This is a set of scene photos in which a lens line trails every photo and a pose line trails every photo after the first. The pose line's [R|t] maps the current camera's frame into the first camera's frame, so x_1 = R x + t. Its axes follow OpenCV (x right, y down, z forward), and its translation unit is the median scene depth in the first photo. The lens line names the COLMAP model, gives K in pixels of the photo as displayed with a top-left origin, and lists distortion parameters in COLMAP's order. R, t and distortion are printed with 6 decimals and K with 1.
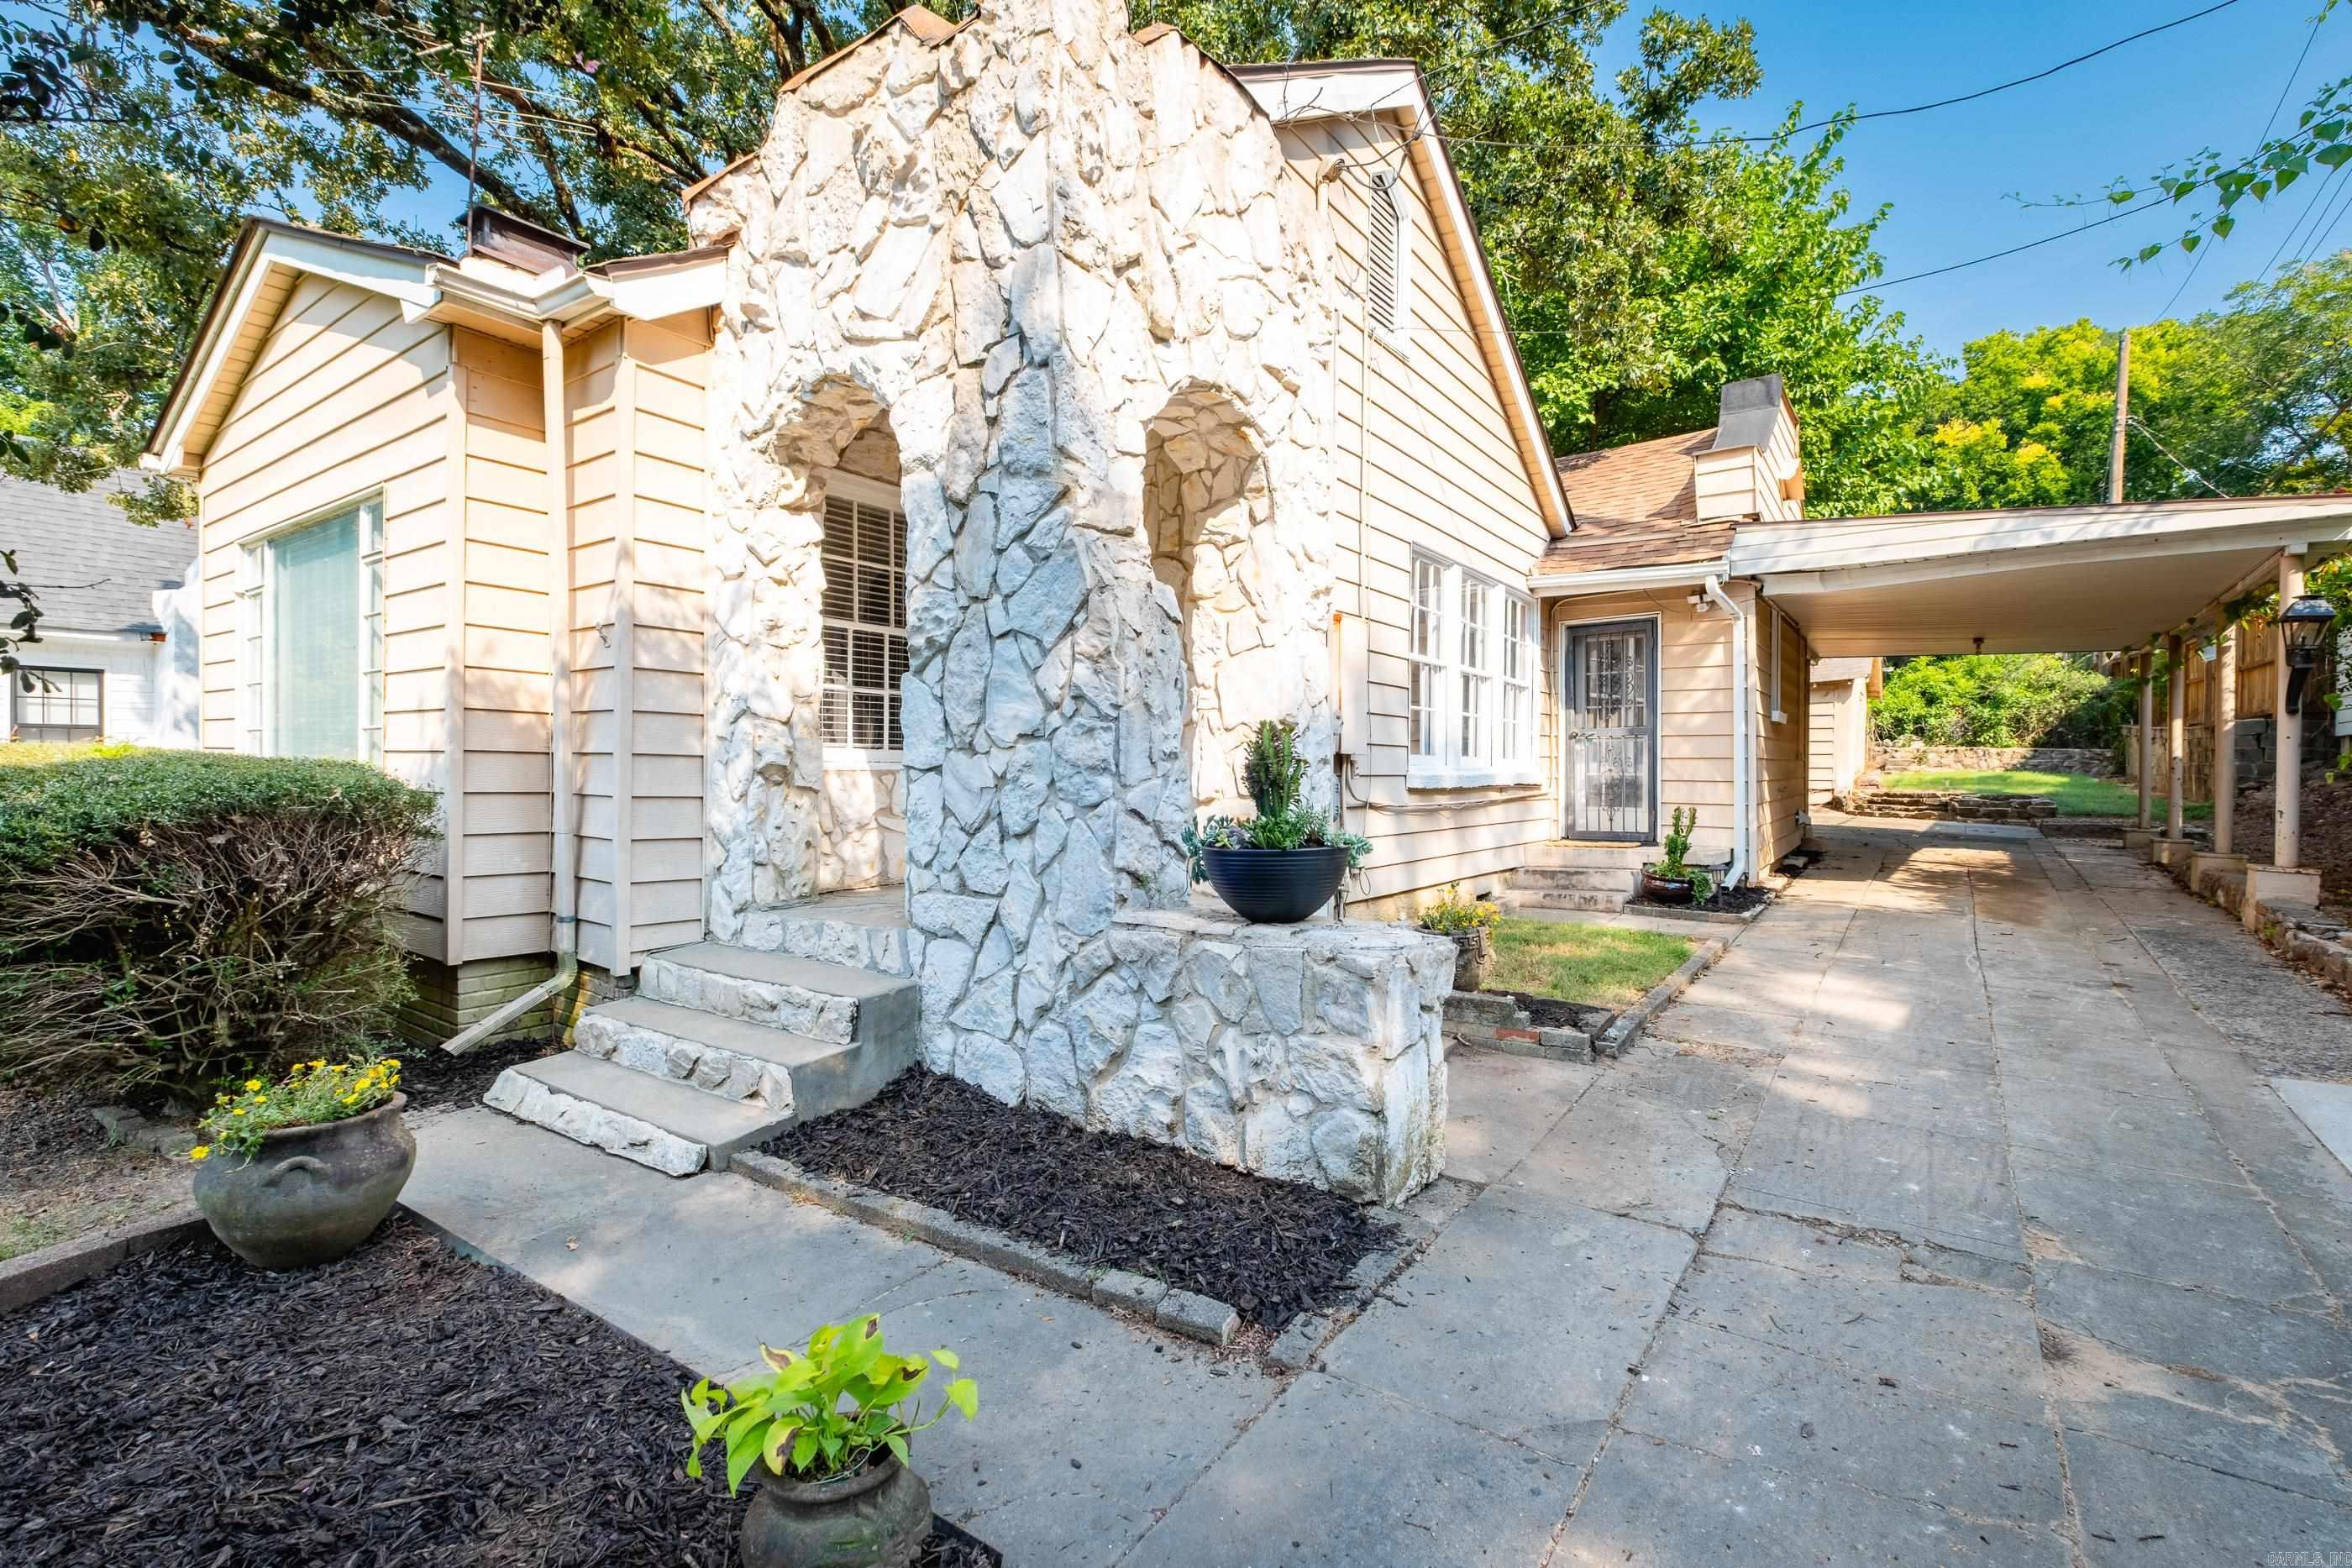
lens RADIAL K [[1043.2, 0, 1175.3], [0, 1043.2, 767.7], [0, 0, 1]] dist [0.000933, -0.000089]
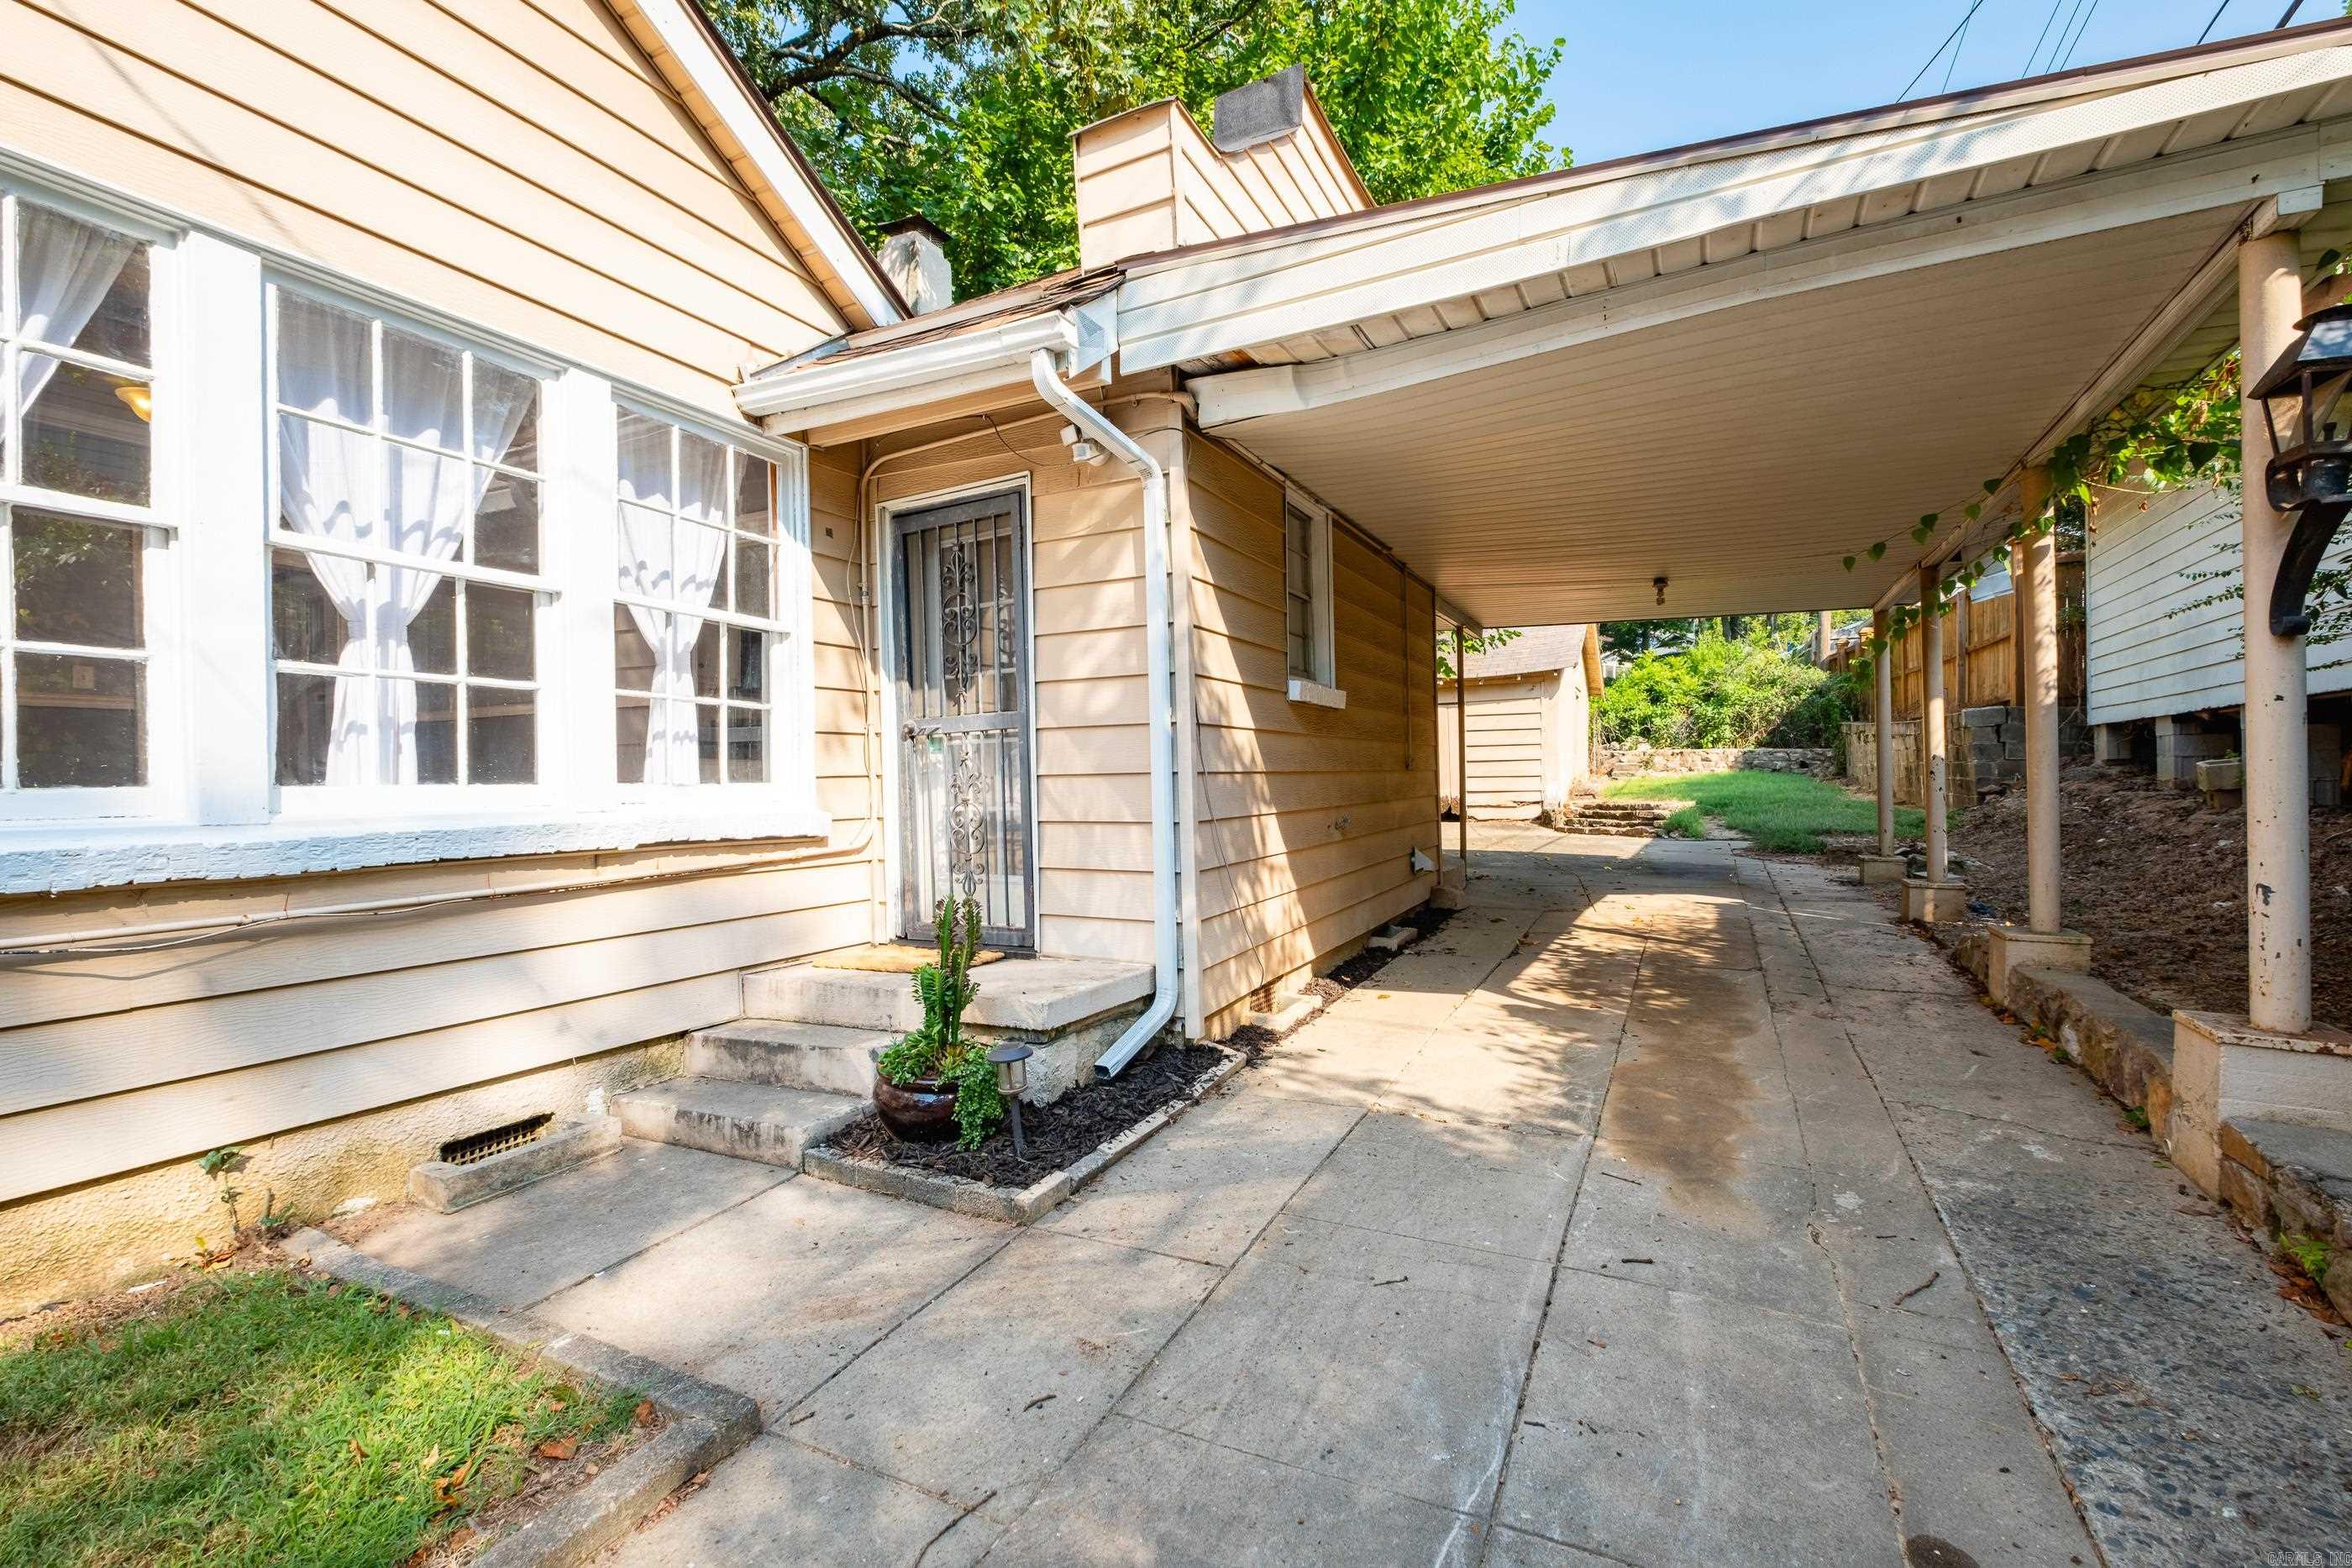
lens RADIAL K [[1021.7, 0, 1171.8], [0, 1021.7, 775.1], [0, 0, 1]] dist [0.007451, -0.007694]
pose [[0.986586, -0.020668, 0.161928, 0.284785], [0.021859, 0.999746, -0.005574, -0.003391], [-0.161771, 0.009039, 0.986787, 0.330860]]
